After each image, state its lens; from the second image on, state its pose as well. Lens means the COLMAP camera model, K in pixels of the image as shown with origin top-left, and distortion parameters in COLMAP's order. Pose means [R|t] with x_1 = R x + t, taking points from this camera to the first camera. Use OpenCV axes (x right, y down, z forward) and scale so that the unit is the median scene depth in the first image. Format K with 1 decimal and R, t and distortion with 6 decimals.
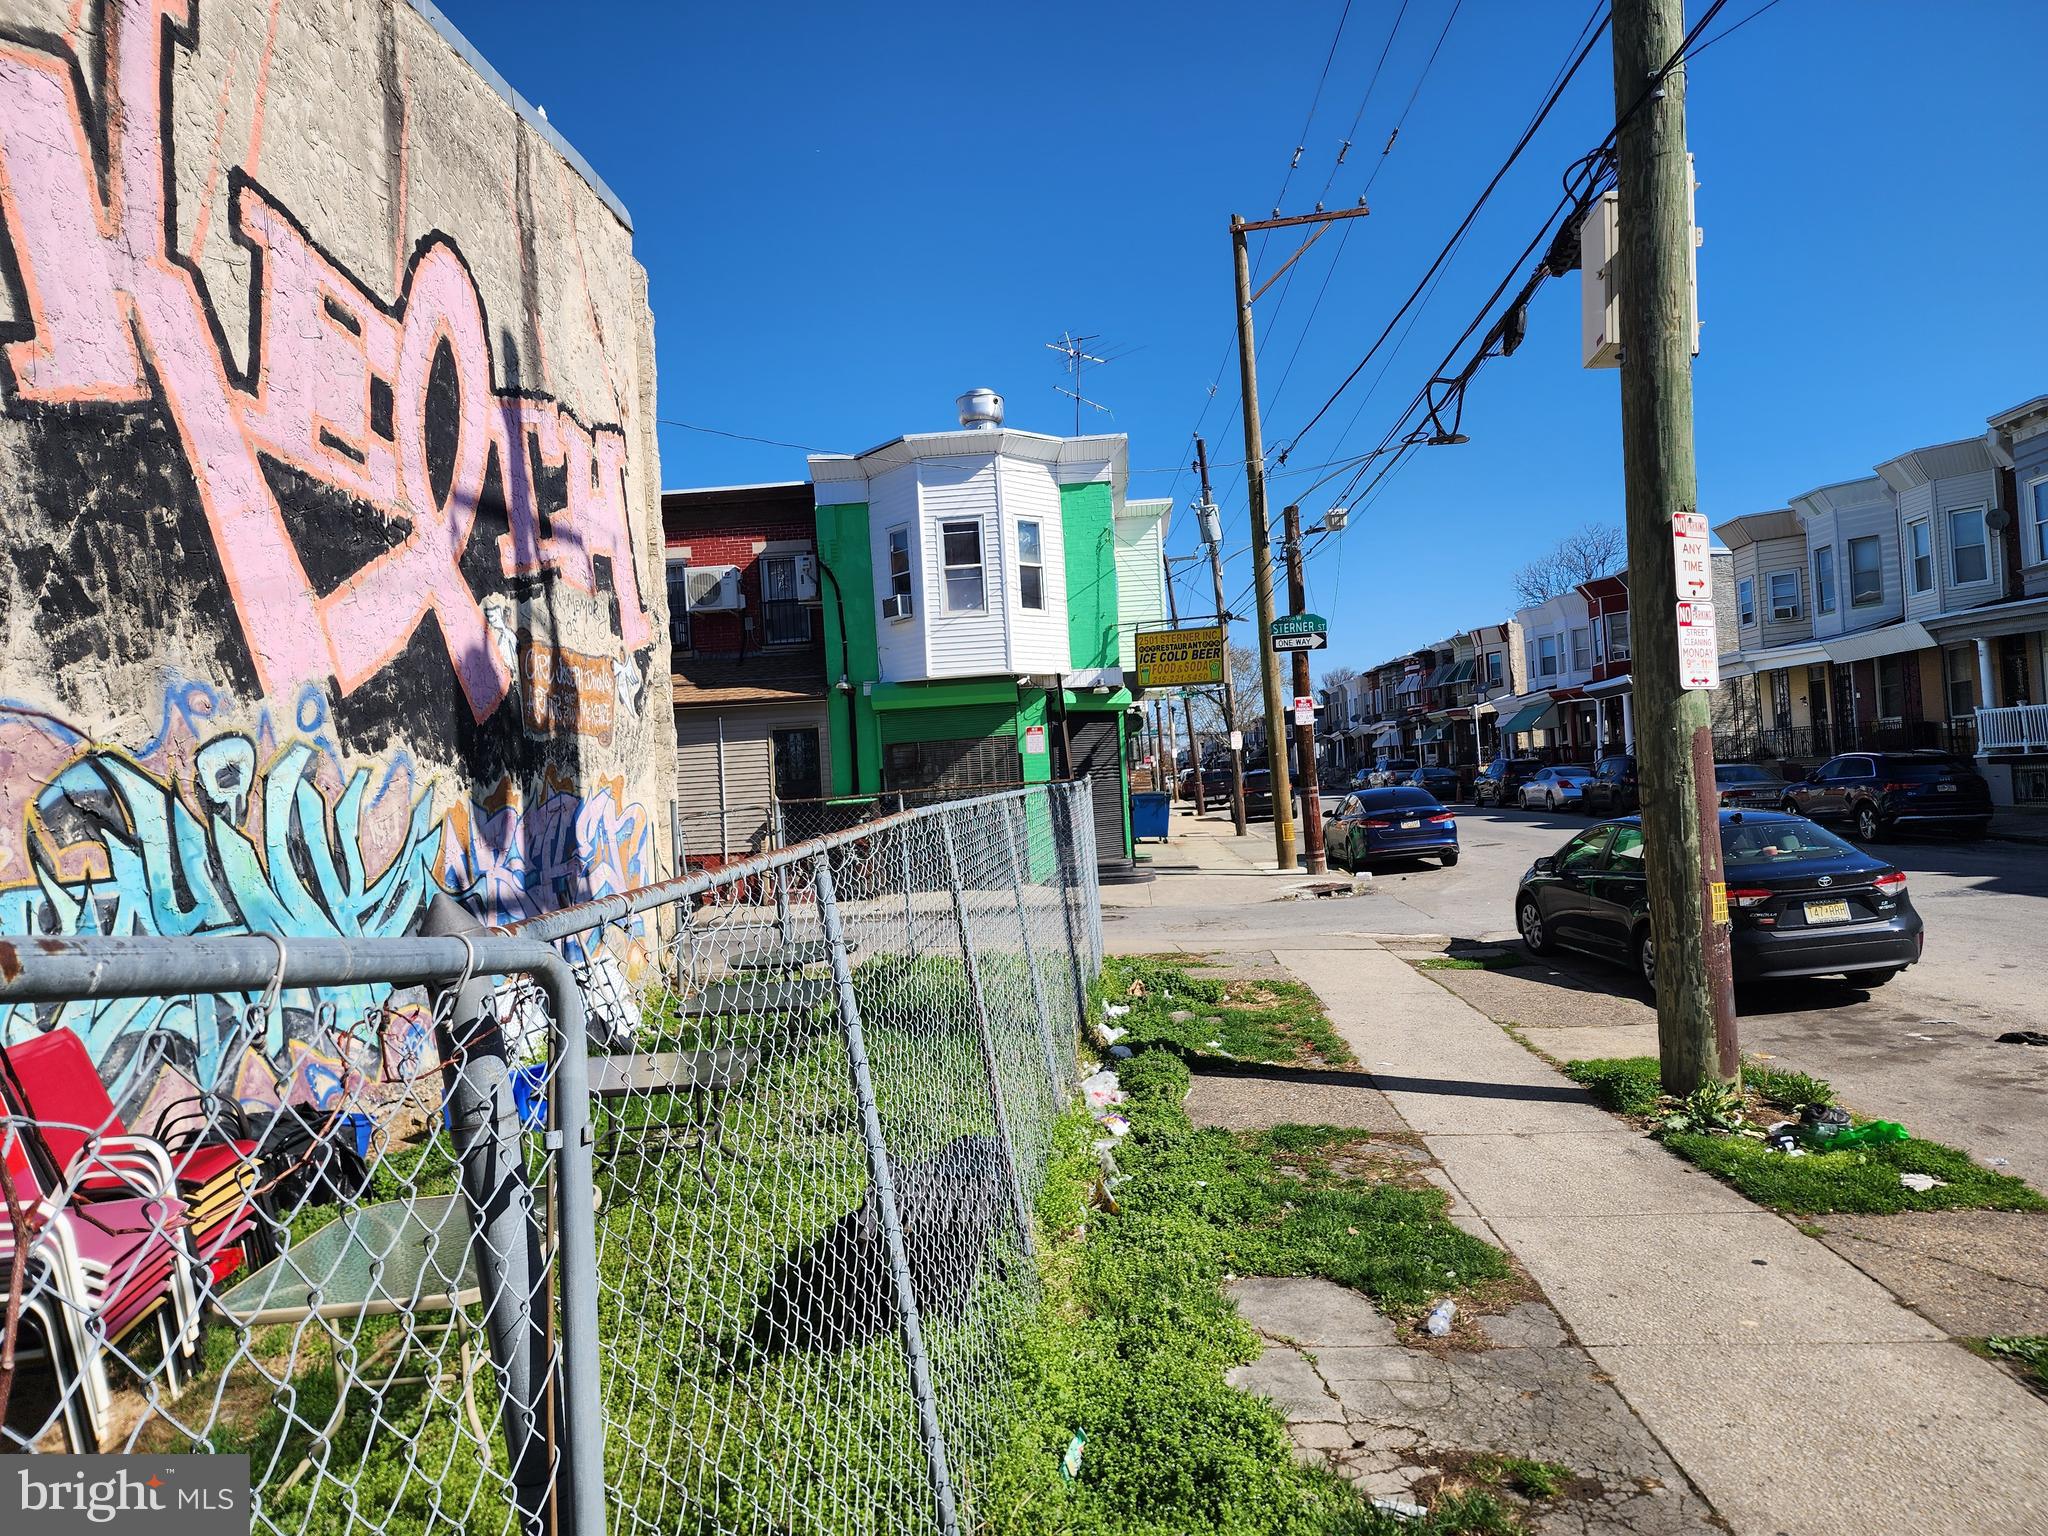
lens RADIAL K [[1371.9, 0, 1036.2], [0, 1371.9, 754.3], [0, 0, 1]] dist [0.096518, -0.084891]
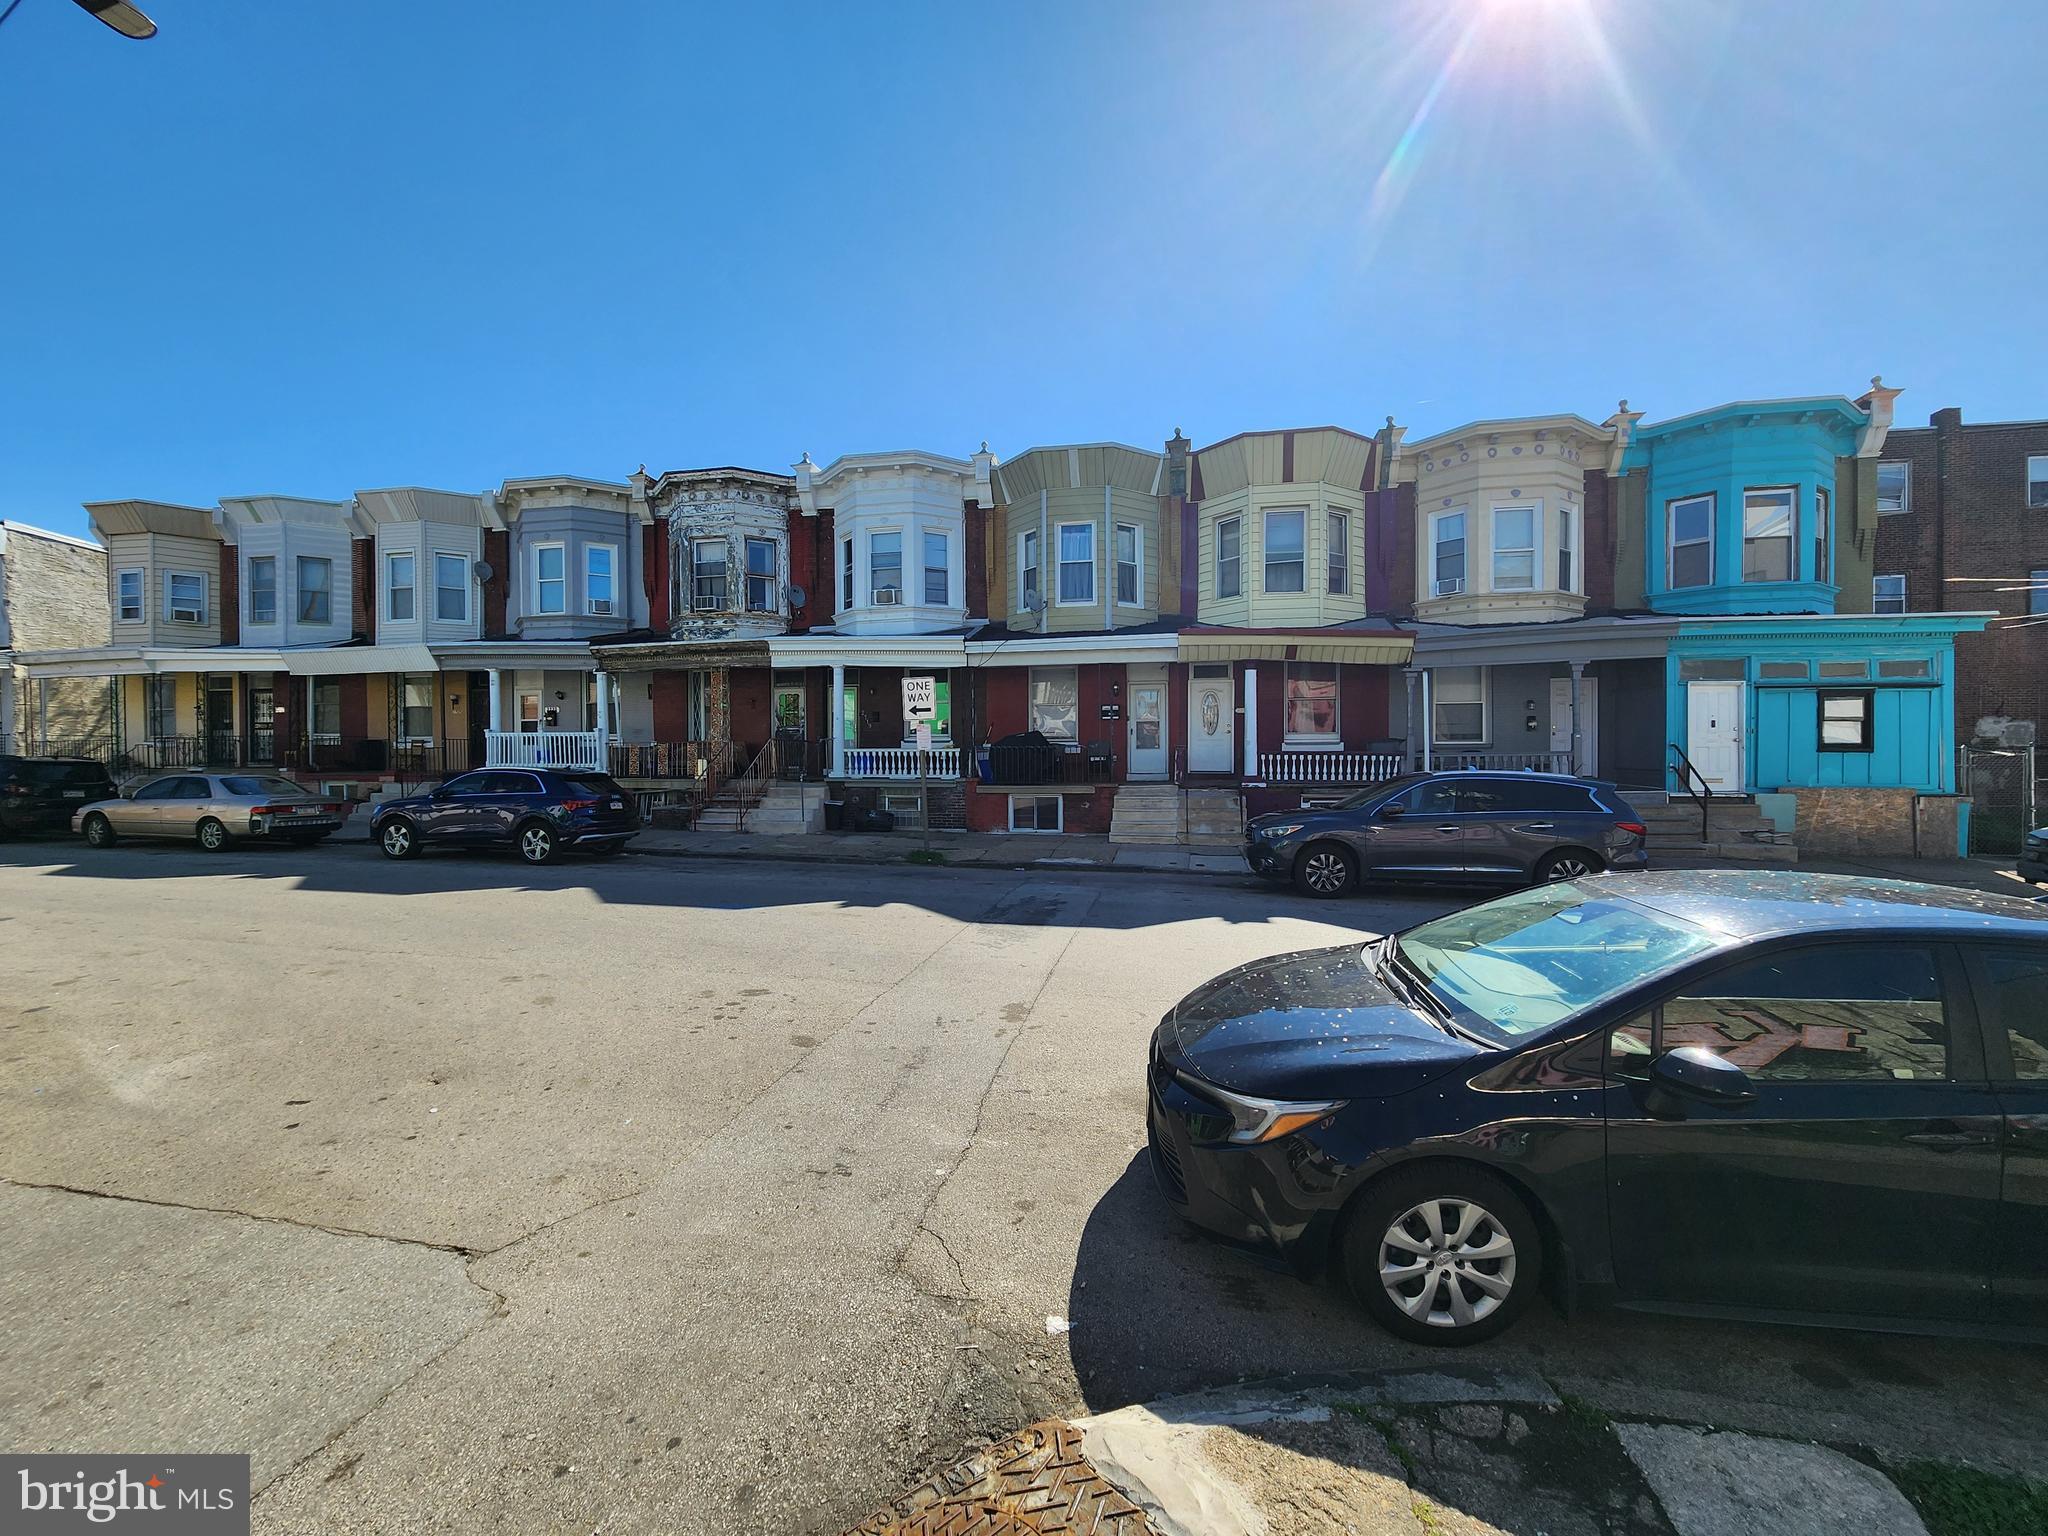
lens RADIAL K [[845.0, 0, 1022.9], [0, 845.0, 765.0], [0, 0, 1]] dist [-0.001162, 0.000157]
pose [[0.134521, 0.047723, 0.989761, 0.181866], [-0.033260, 0.998494, -0.043623, 0.024392], [-0.990352, -0.027051, 0.135906, 1.346734]]
